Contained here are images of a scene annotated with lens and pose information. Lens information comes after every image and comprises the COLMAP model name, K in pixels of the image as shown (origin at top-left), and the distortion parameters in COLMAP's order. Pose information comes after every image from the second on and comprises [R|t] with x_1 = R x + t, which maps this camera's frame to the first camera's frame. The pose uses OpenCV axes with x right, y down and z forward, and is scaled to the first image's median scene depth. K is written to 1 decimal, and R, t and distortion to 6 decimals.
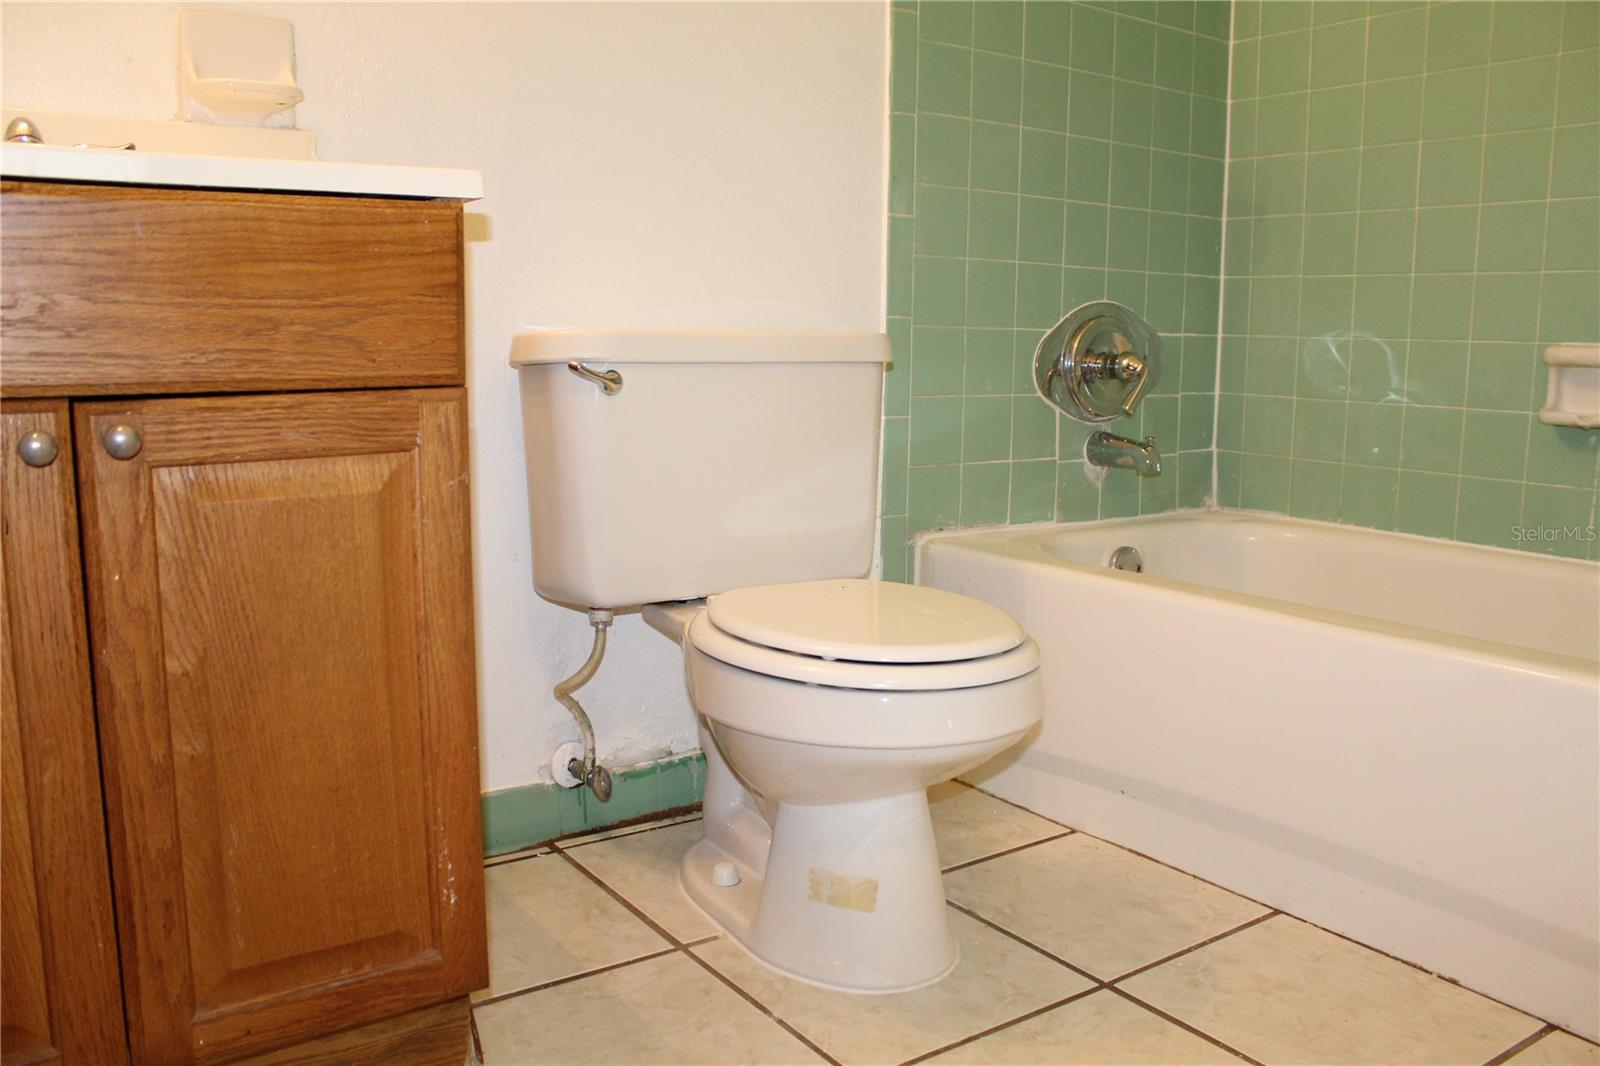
lens RADIAL K [[1343.3, 0, 810.3], [0, 1343.3, 537.3], [0, 0, 1]] dist [-0.170133, 0.151618]
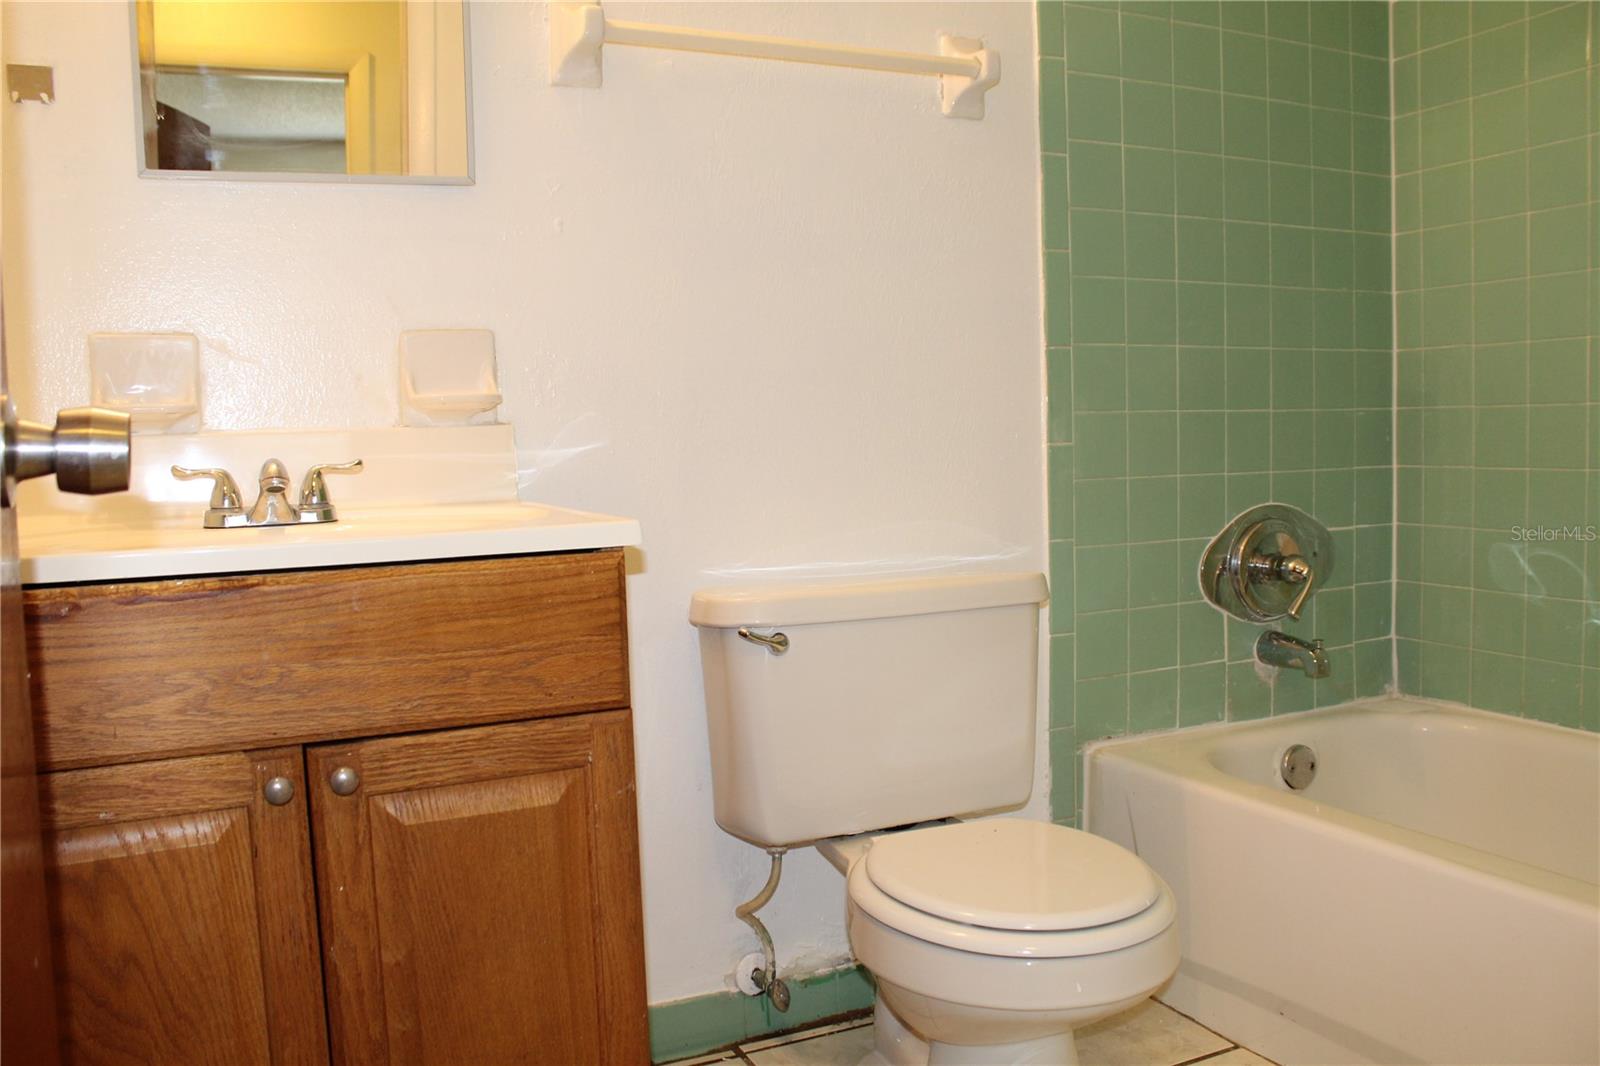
lens RADIAL K [[1343.3, 0, 801.3], [0, 1343.3, 529.3], [0, 0, 1]] dist [-0.170133, 0.151618]
pose [[0.983936, -0.026146, -0.176595, 0.067073], [0.012645, 0.996939, -0.077151, -0.125409], [0.178072, 0.073678, 0.981255, -0.086902]]
